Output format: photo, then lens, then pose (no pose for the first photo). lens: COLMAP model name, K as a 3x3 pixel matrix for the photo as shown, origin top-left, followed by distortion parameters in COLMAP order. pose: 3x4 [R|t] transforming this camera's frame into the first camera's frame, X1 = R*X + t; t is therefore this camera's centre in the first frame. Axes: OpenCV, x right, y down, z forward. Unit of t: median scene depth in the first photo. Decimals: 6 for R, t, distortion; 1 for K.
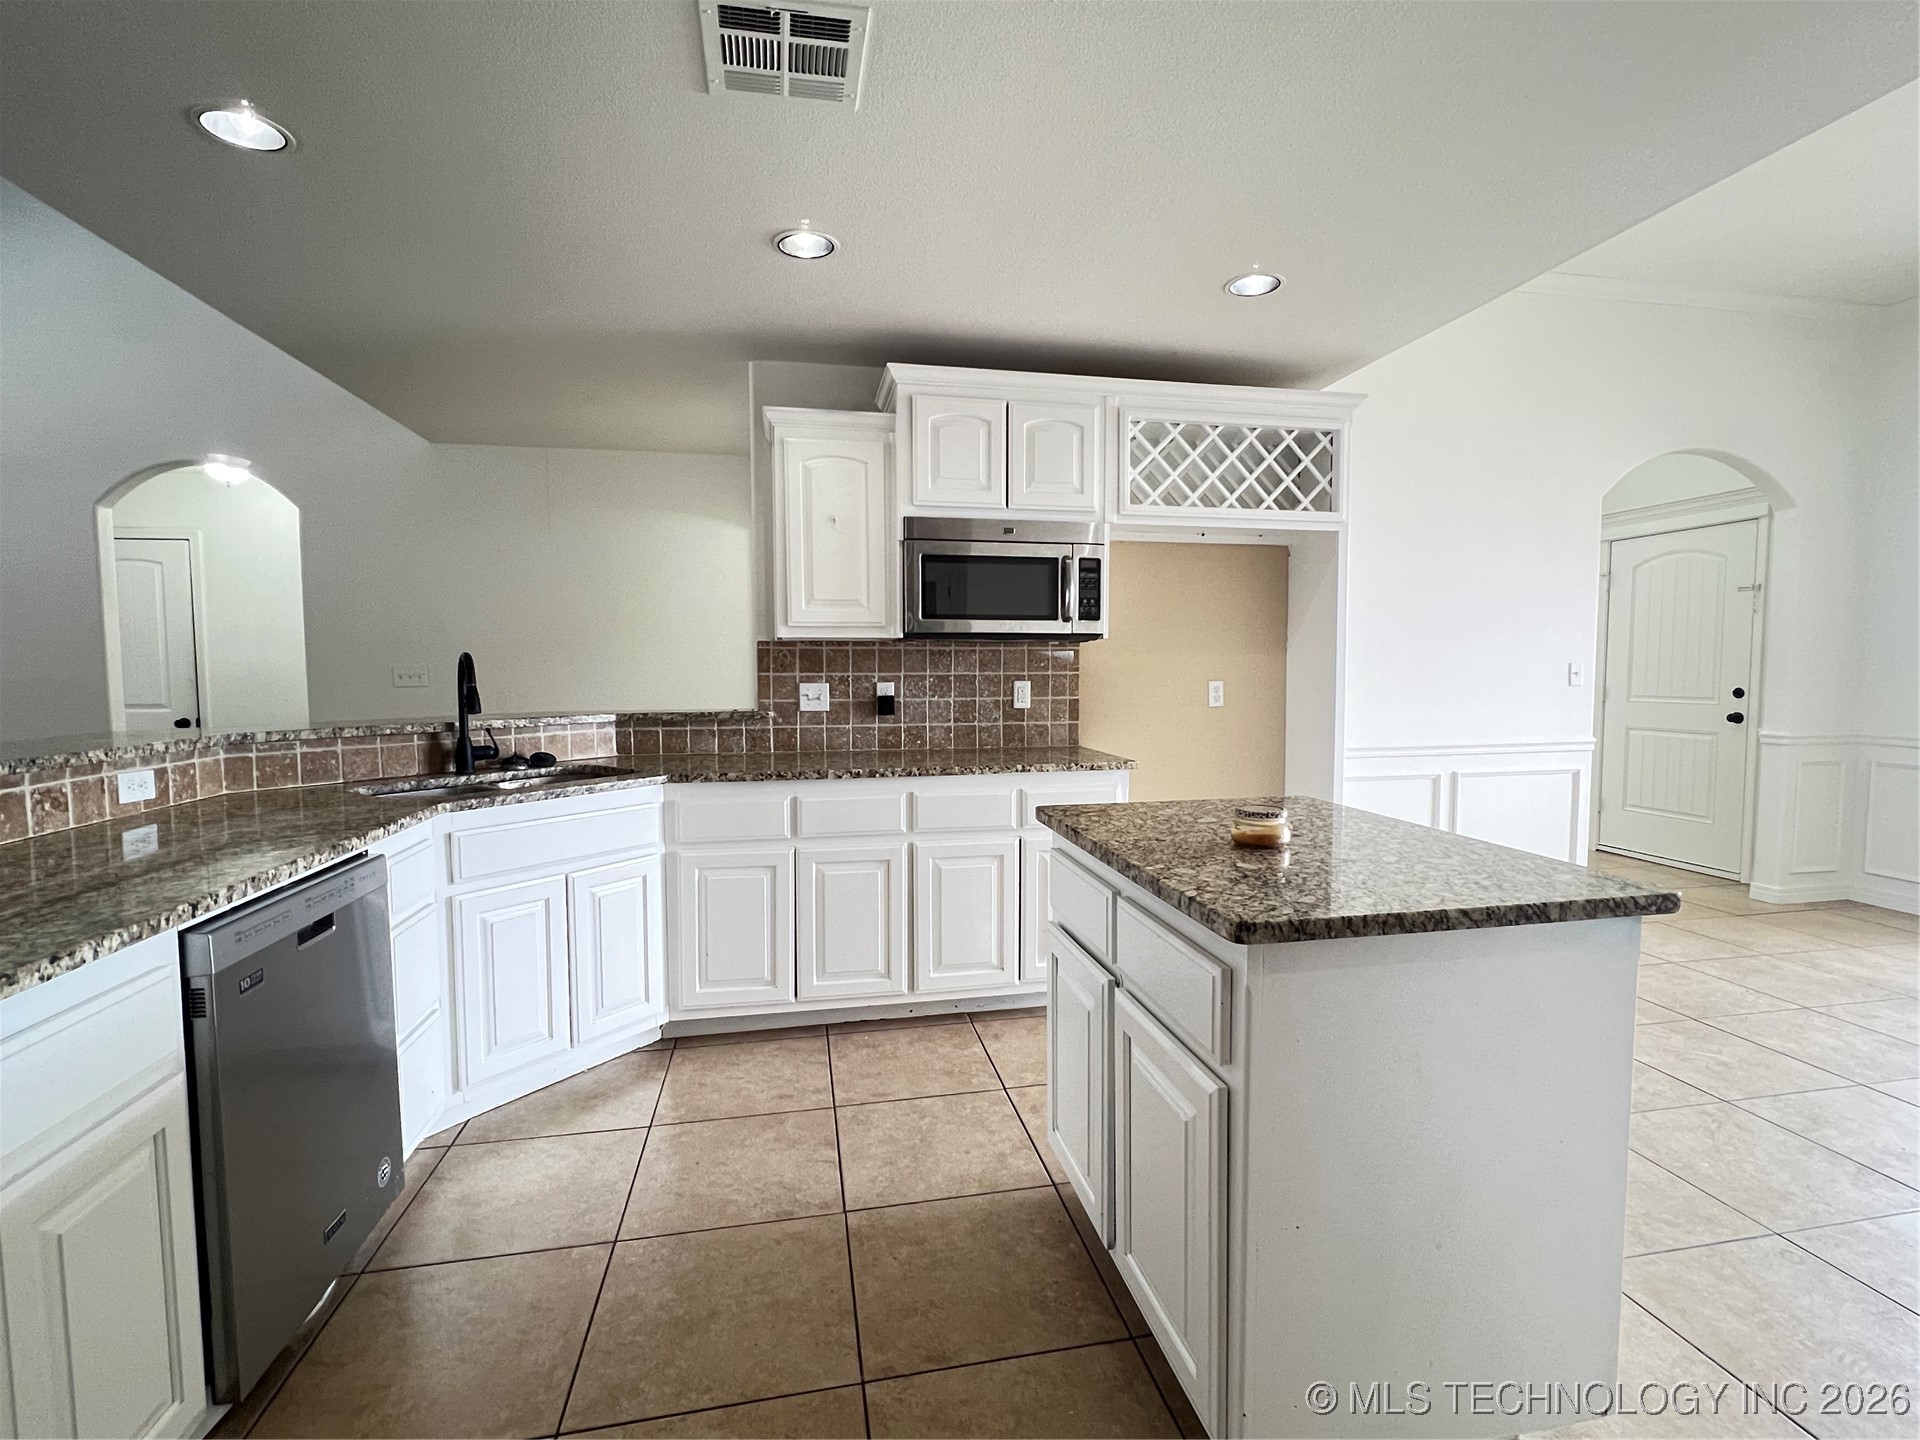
lens RADIAL K [[896.1, 0, 967.4], [0, 896.1, 727.5], [0, 0, 1]] dist [-0.002522, 0.000803]
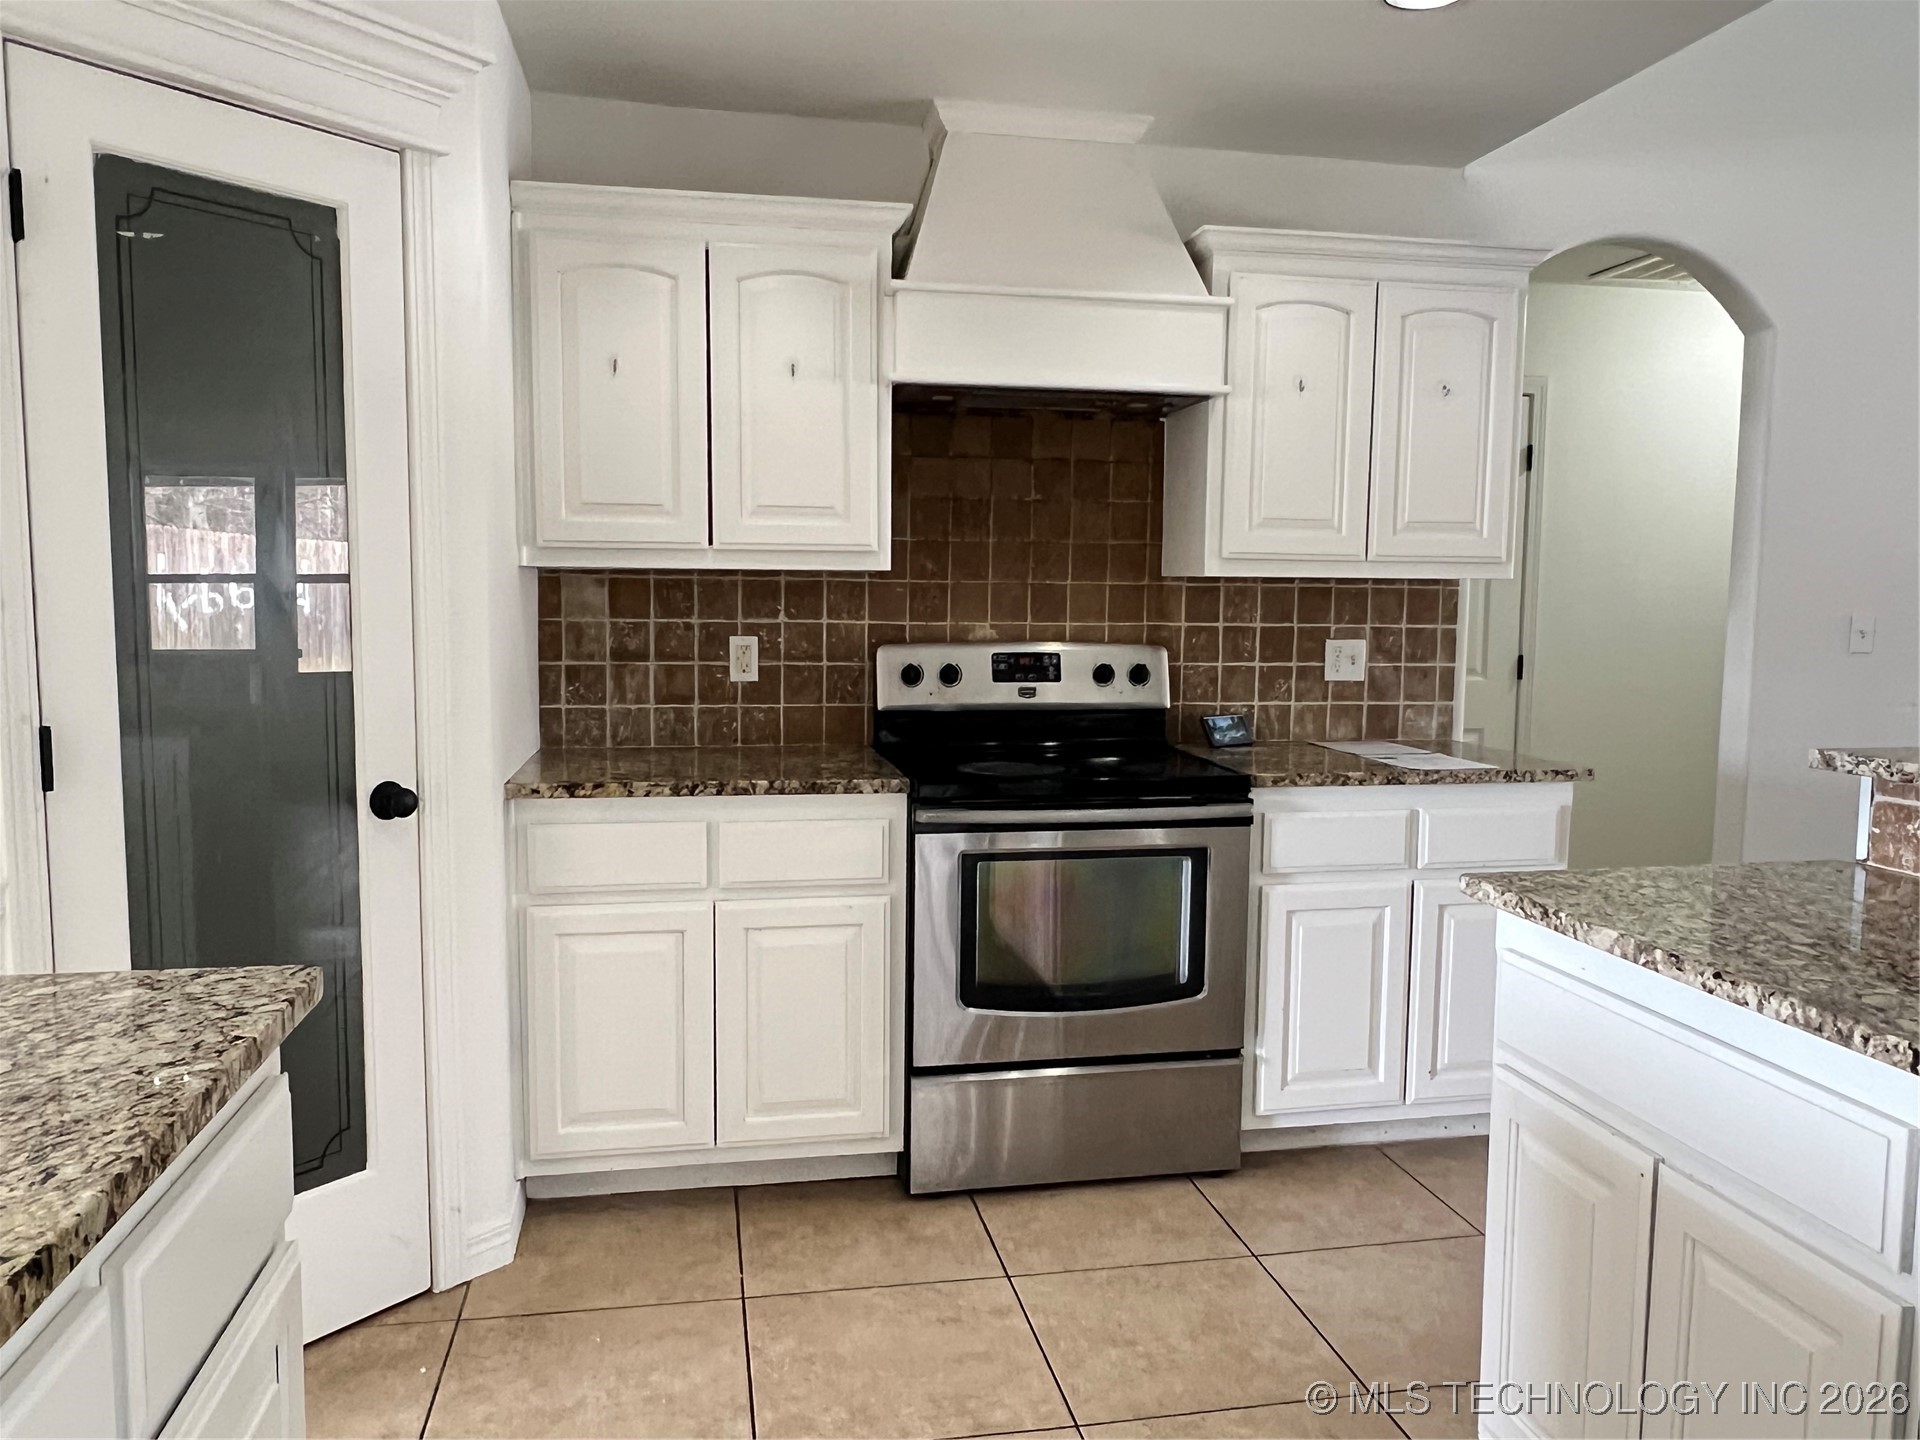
lens RADIAL K [[1435.4, 0, 975.5], [0, 1435.4, 737.1], [0, 0, 1]] dist [-0.023896, 0.023497]
pose [[-0.999923, -0.004733, 0.011451, -0.092731], [-0.002765, 0.986094, 0.166168, -0.061351], [-0.012079, 0.166123, -0.986031, 0.712026]]
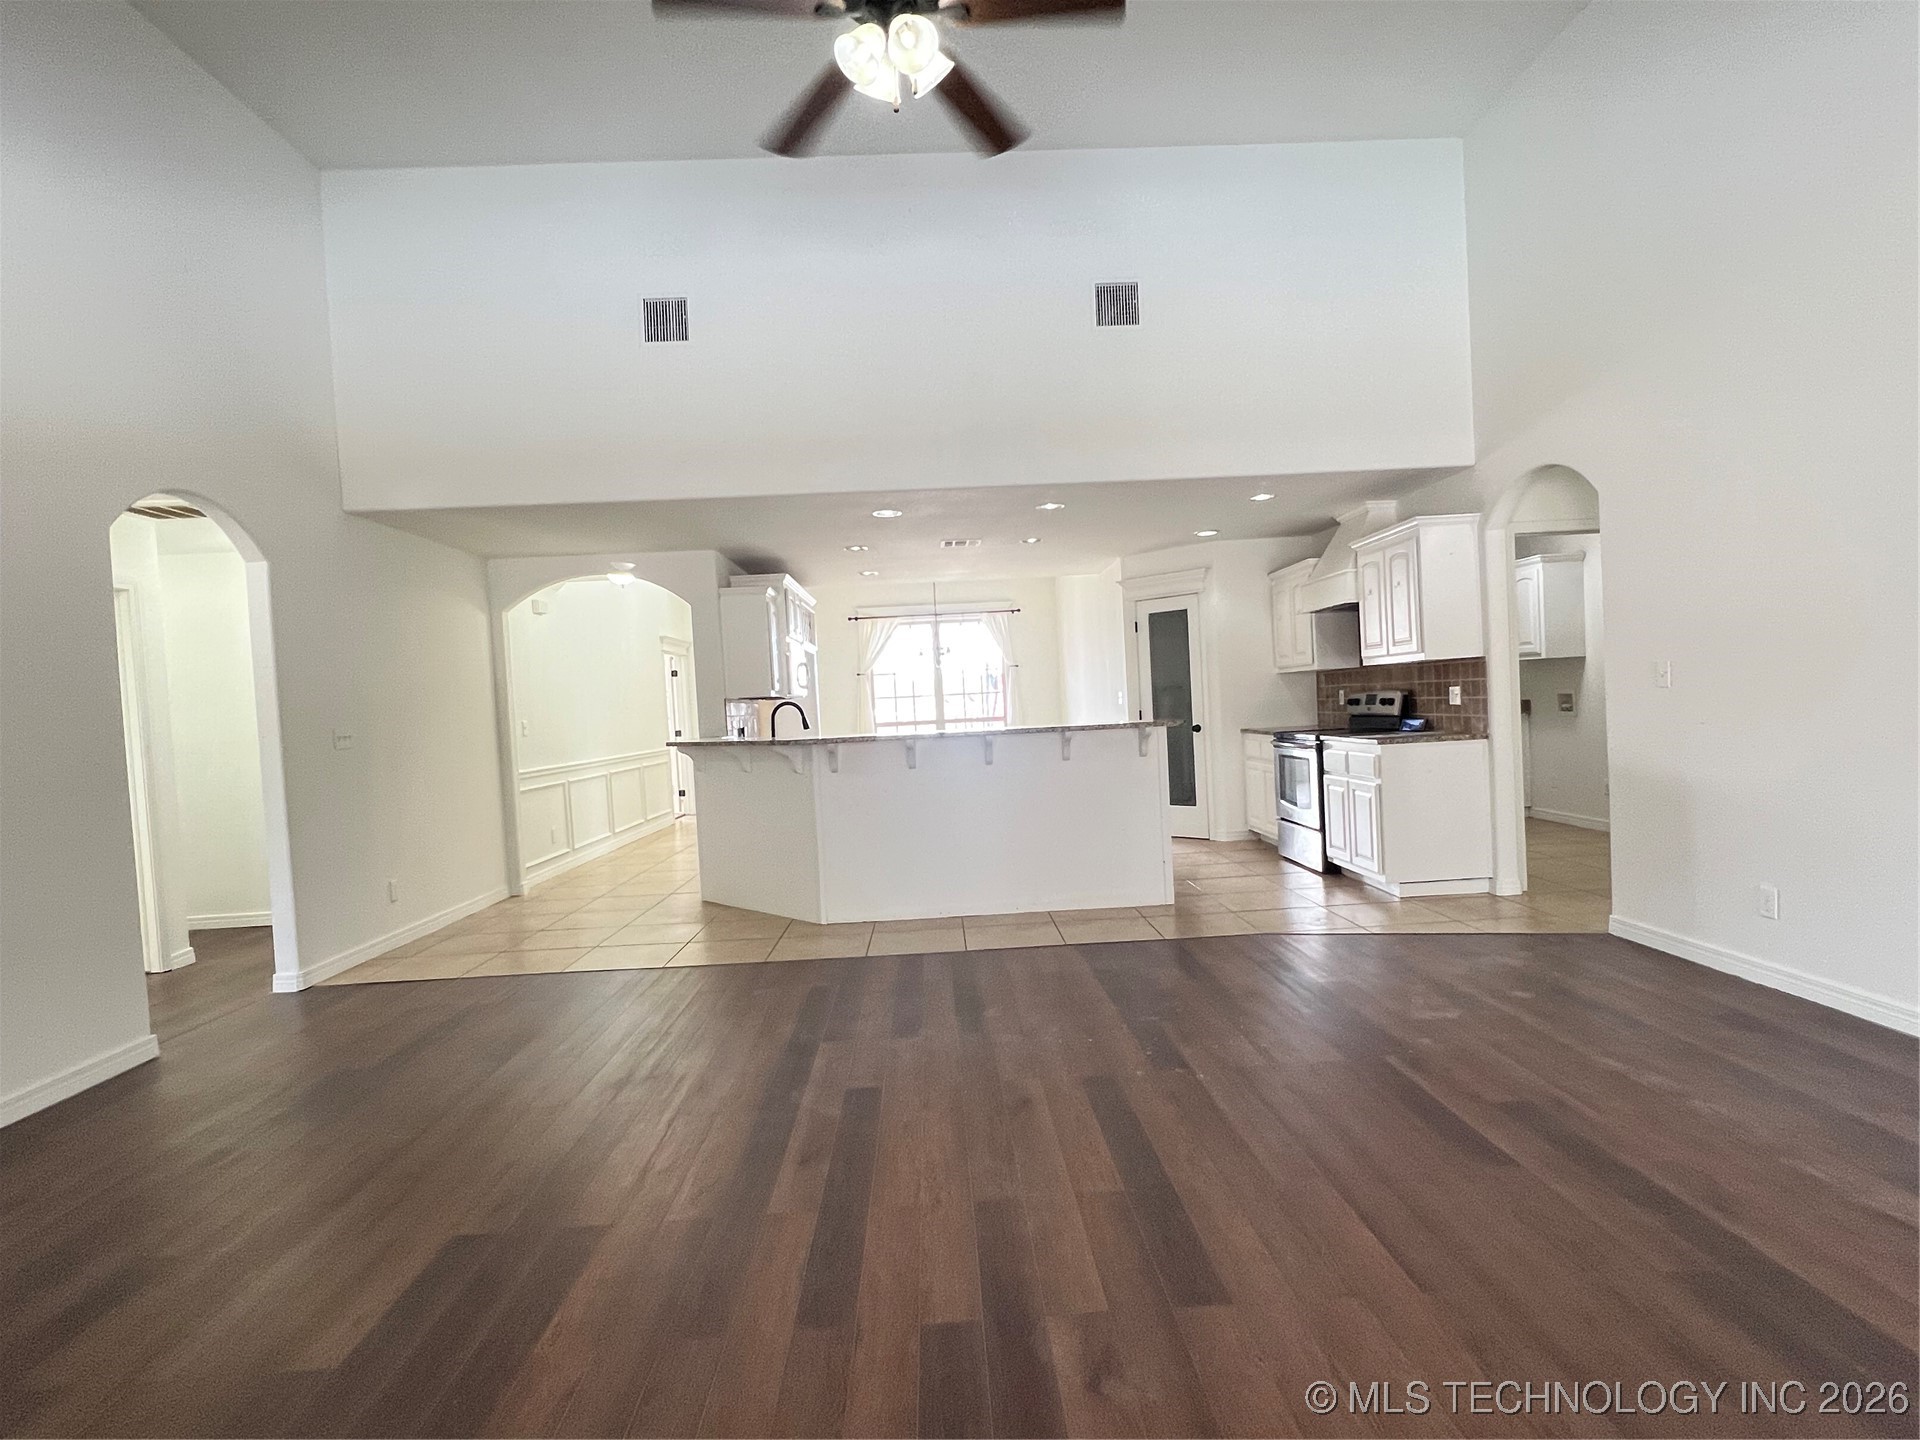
lens RADIAL K [[963.8, 0, 967.2], [0, 963.8, 720.3], [0, 0, 1]] dist [-0.002740, -0.000725]
pose [[0.164027, -0.020125, 0.986250, -2.080449], [0.115595, 0.993296, 0.001044, 0.003749], [-0.979660, 0.113834, 0.165254, 0.184300]]
